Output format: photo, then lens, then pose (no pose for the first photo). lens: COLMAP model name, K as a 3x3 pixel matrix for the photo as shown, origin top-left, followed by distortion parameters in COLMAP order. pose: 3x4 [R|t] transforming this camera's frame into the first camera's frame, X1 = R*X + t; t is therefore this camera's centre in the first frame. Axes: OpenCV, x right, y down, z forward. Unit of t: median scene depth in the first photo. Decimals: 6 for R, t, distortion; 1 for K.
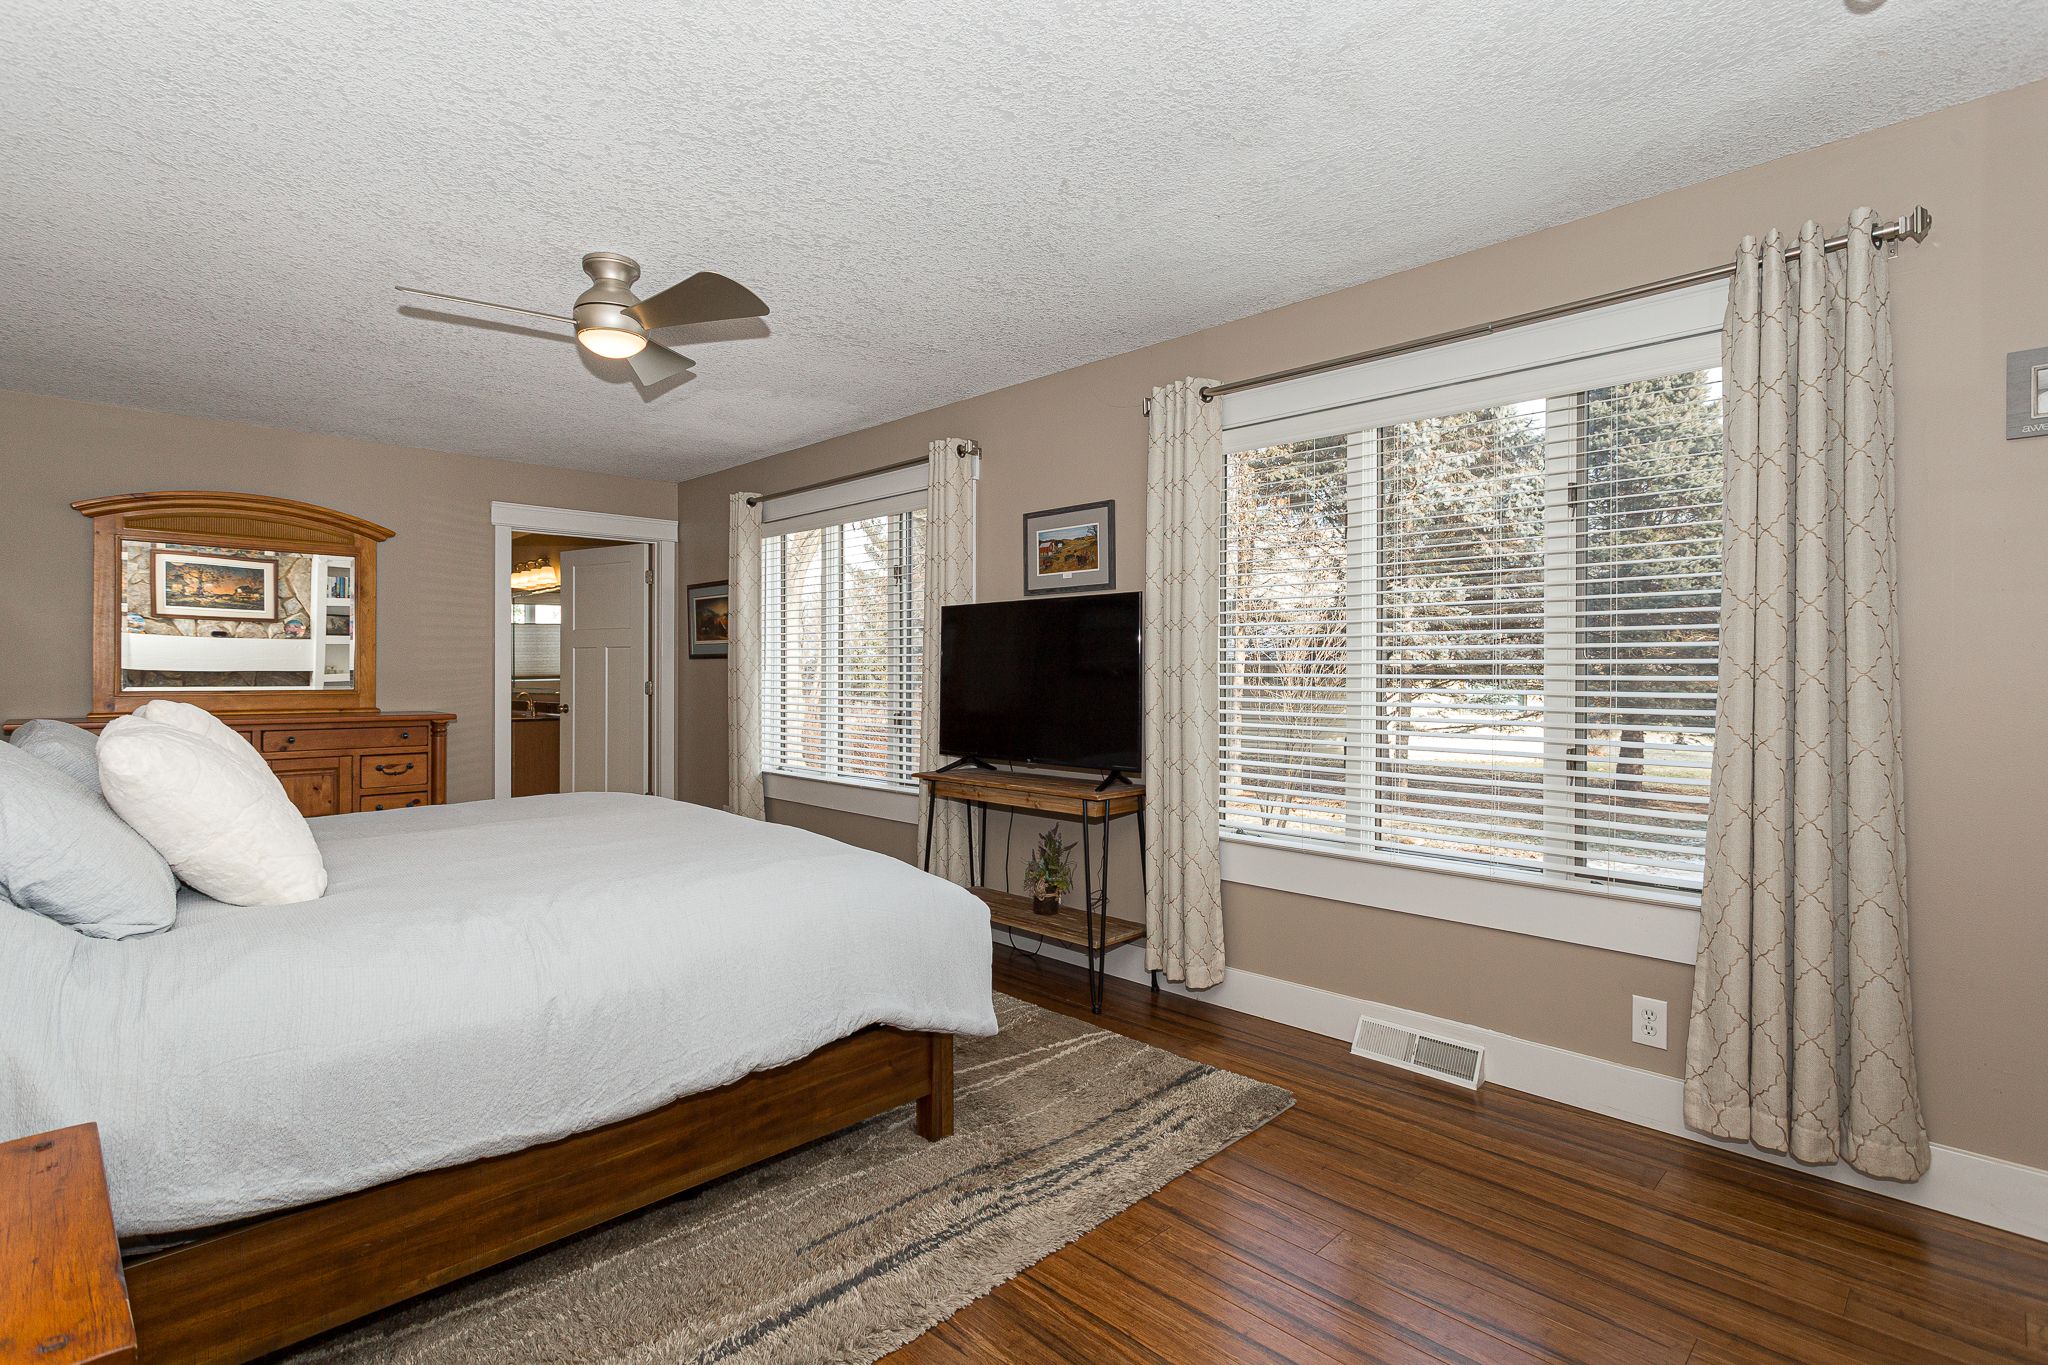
lens RADIAL K [[982.5, 0, 1038.7], [0, 982.5, 643.7], [0, 0, 1]] dist [0.001072, 0.000714]
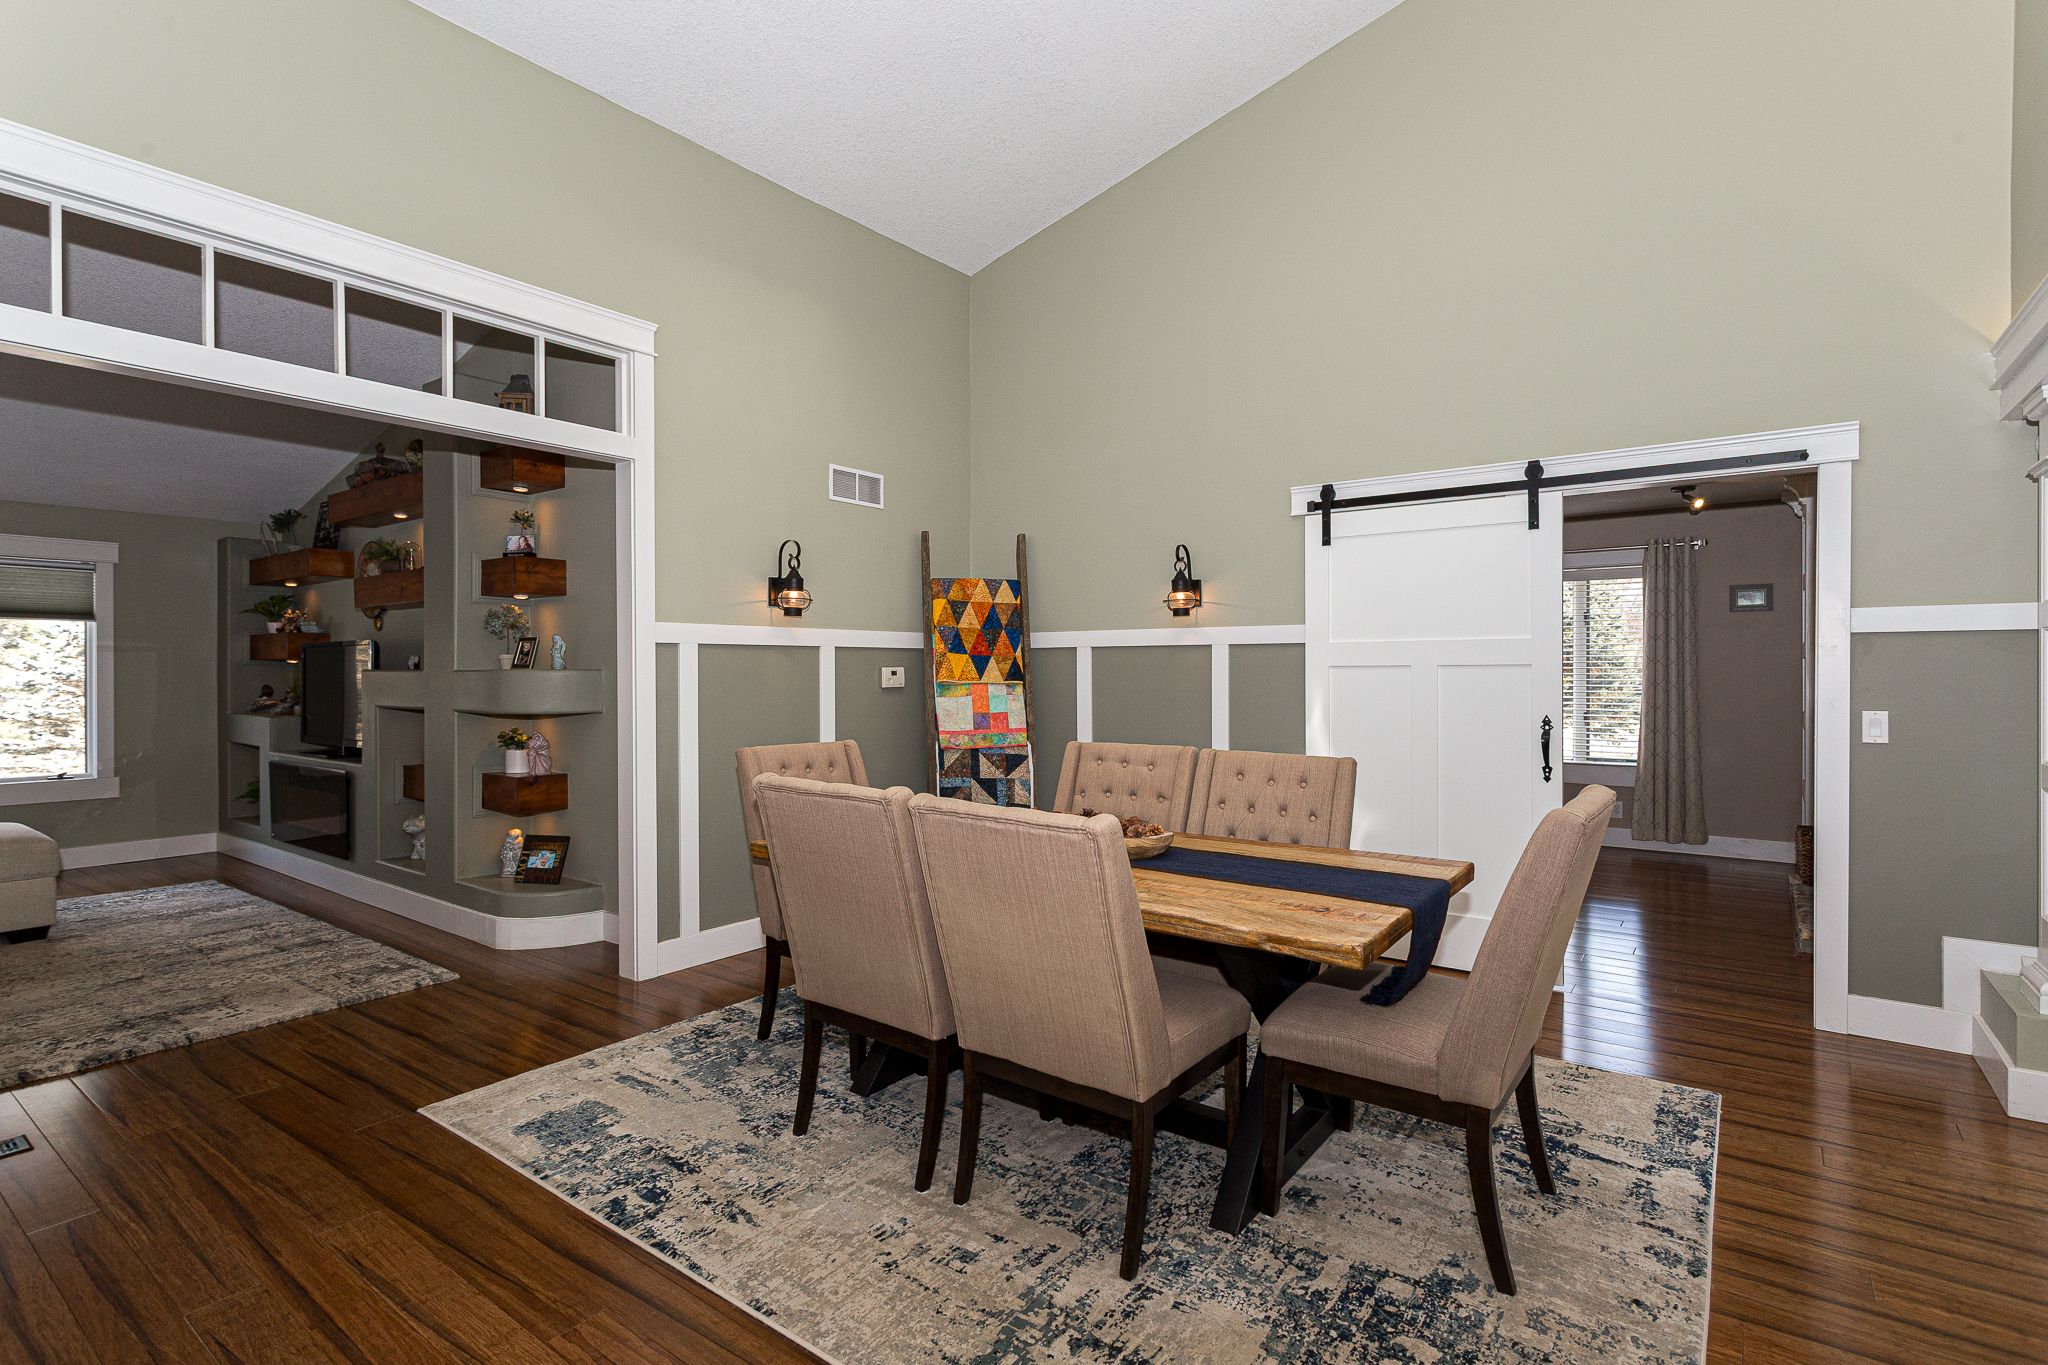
lens RADIAL K [[982.5, 0, 1020.6], [0, 982.5, 666.1], [0, 0, 1]] dist [0.001072, 0.000714]
pose [[0.995421, -0.001711, 0.095576, -1.504787], [0.002165, 0.999987, -0.004646, -0.016682], [-0.095567, 0.004831, 0.995411, -1.825655]]
